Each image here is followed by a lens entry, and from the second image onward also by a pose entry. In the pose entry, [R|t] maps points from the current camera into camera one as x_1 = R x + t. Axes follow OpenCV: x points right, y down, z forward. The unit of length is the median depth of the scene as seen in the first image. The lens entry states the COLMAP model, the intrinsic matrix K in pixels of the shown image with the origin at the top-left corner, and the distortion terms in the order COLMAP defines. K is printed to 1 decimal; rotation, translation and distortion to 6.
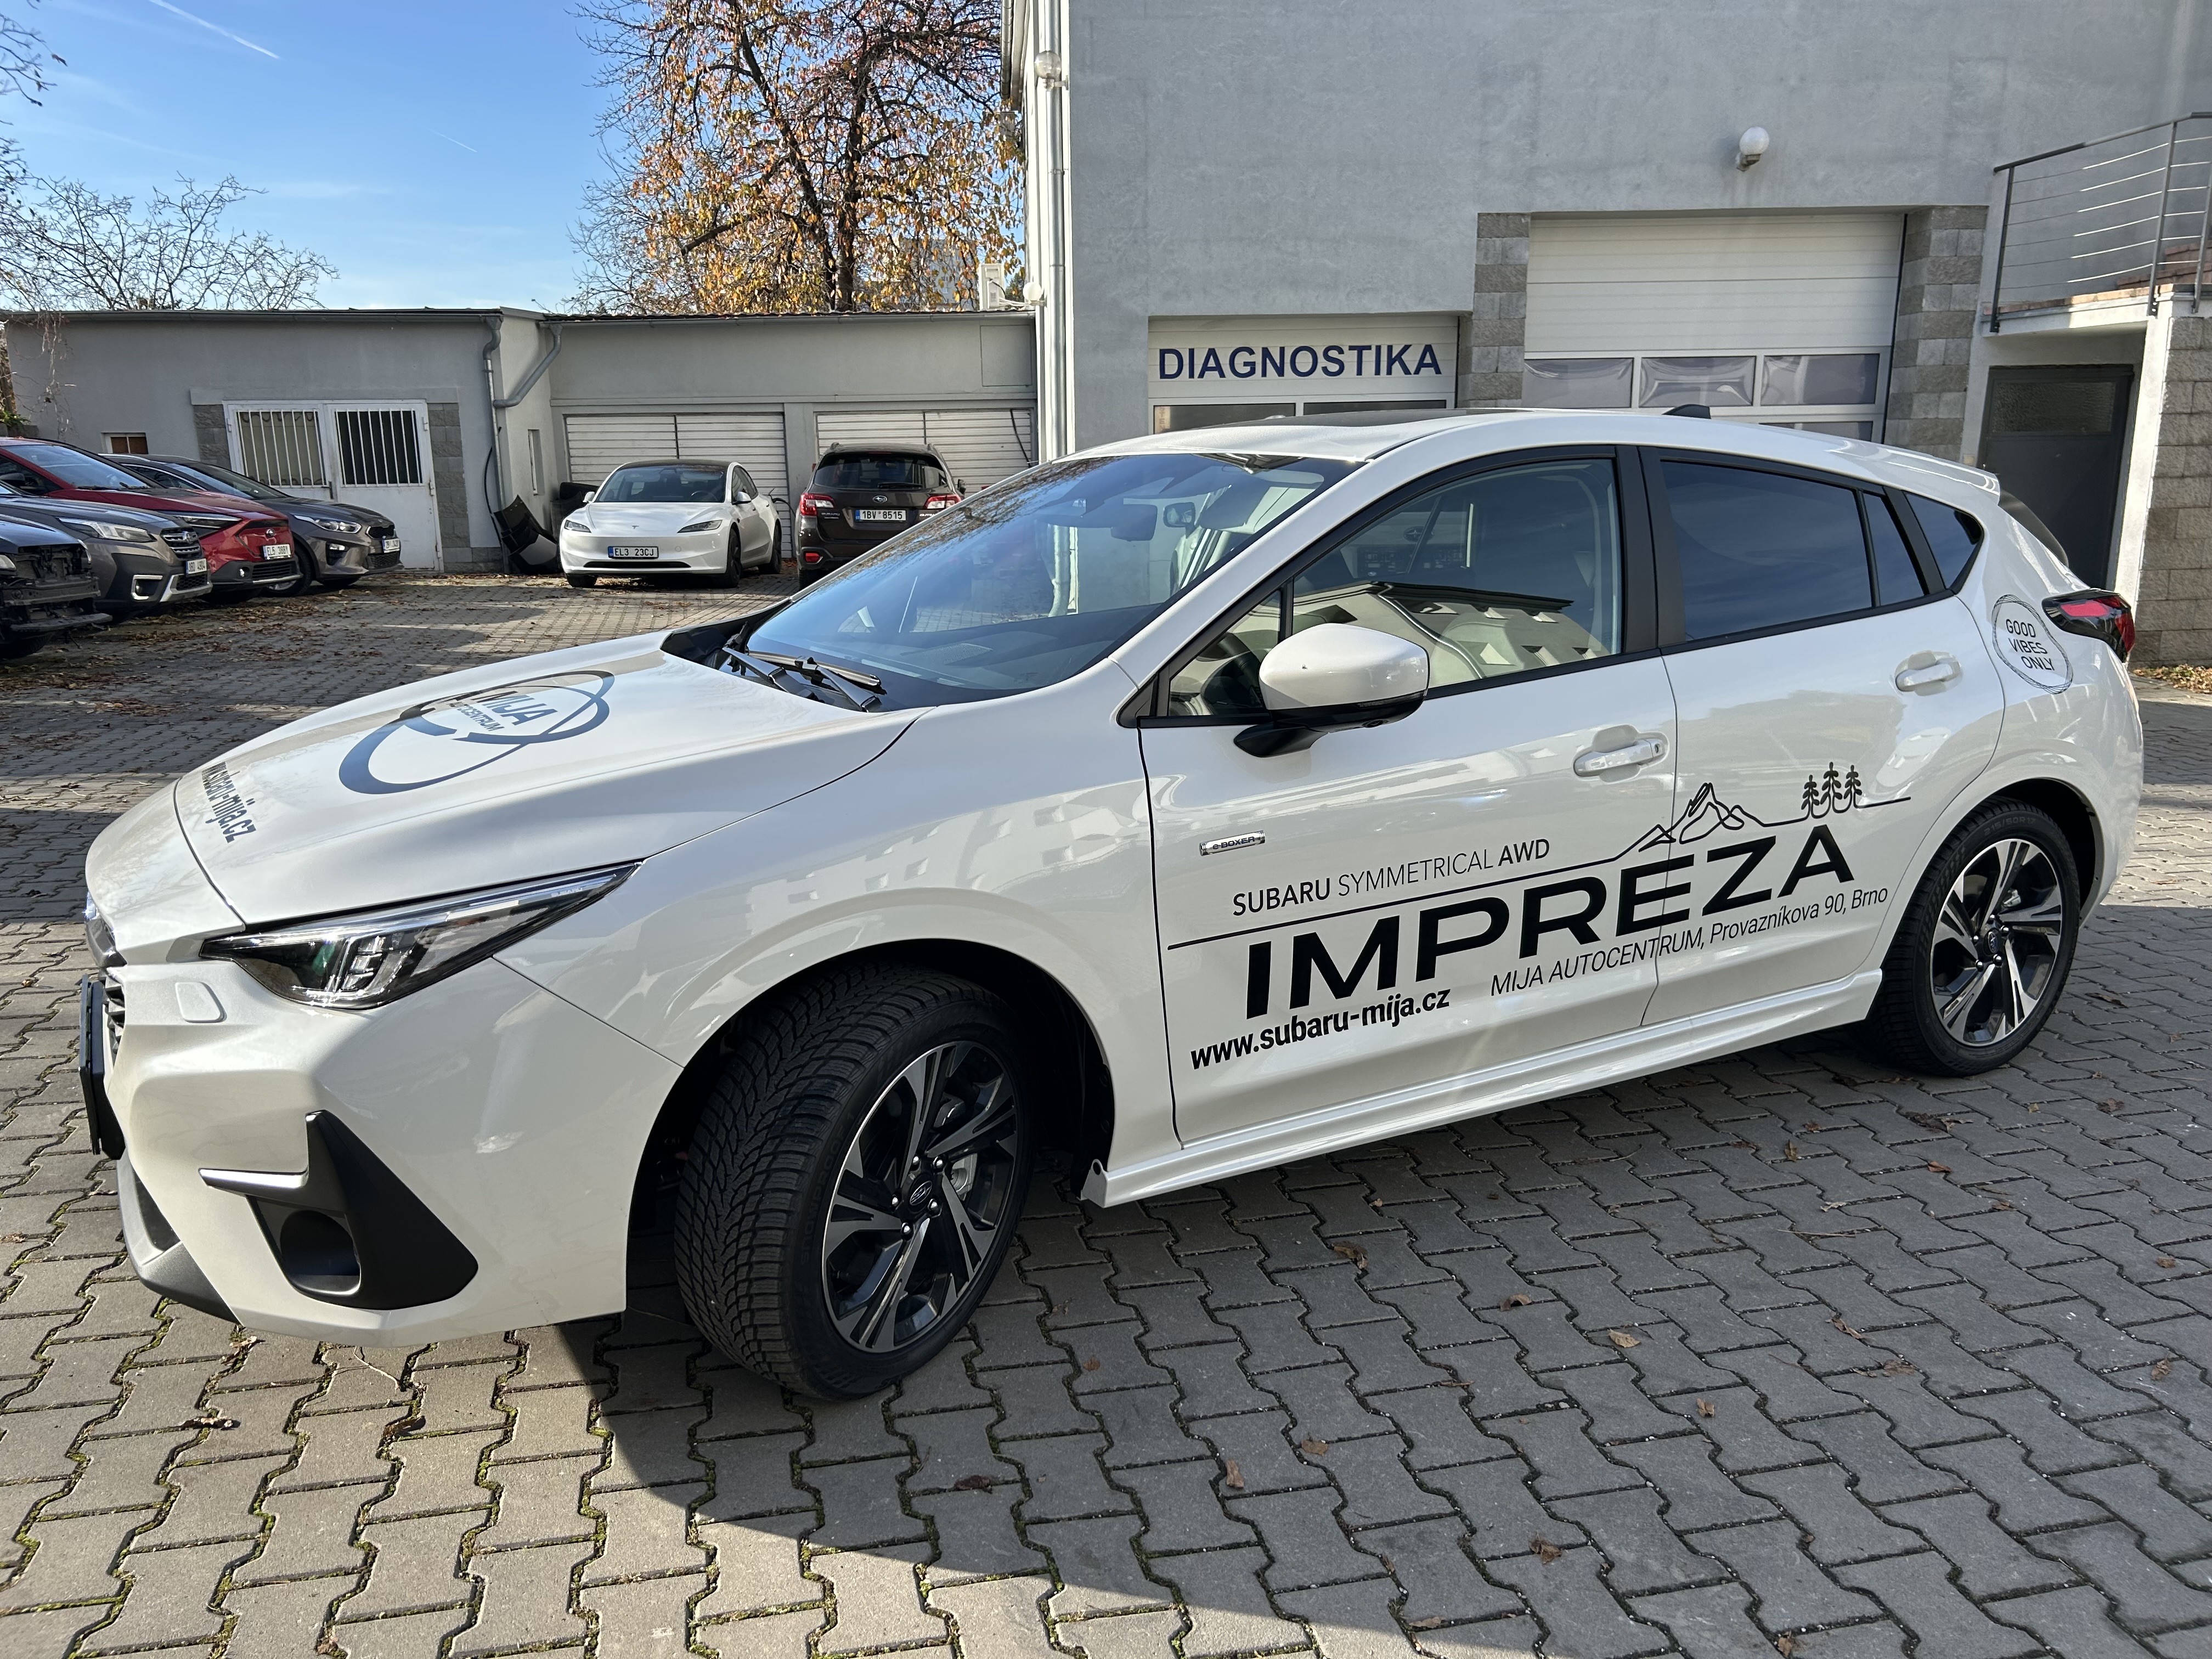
lens RADIAL K [[1646.7, 0, 1104.2], [0, 1646.7, 845.0], [0, 0, 1]] dist [-0.004584, -0.006065]
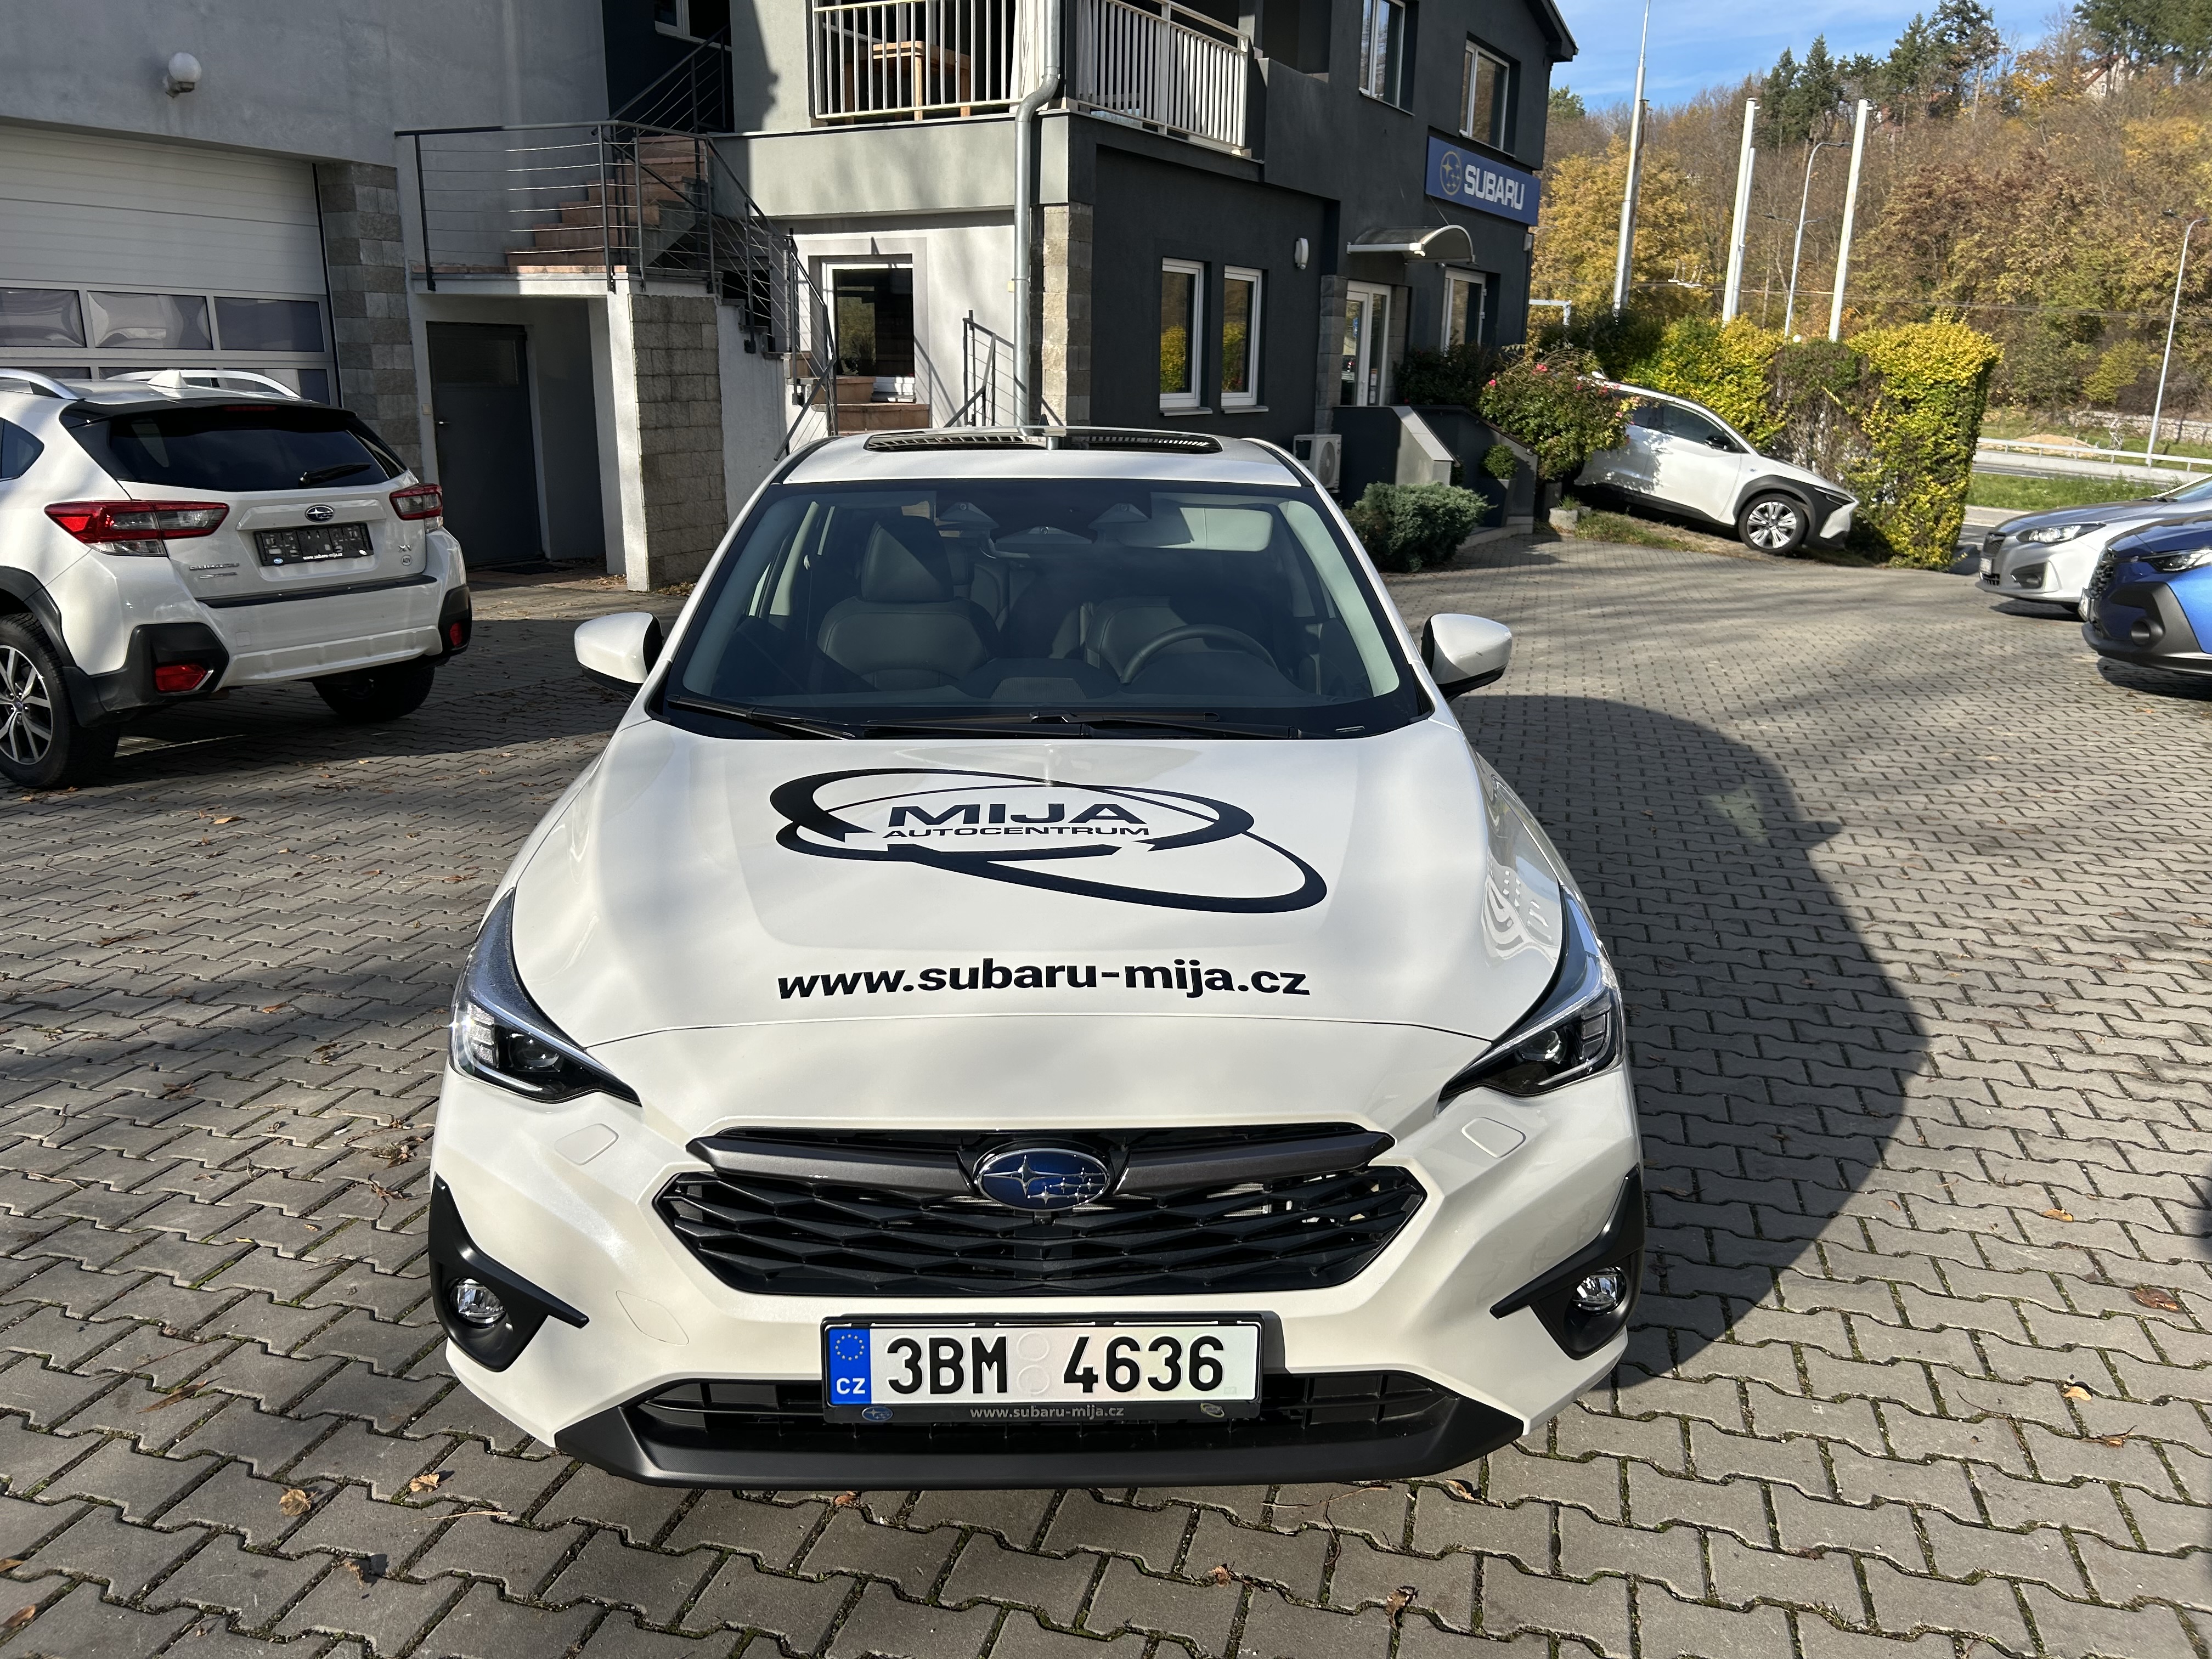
lens RADIAL K [[1646.7, 0, 1105.8], [0, 1646.7, 822.1], [0, 0, 1]] dist [-0.004584, -0.006065]
pose [[0.466178, -0.211893, 0.858941, -0.249024], [0.184012, 0.972884, 0.140132, -0.044369], [-0.865342, 0.092730, 0.492528, 0.124778]]
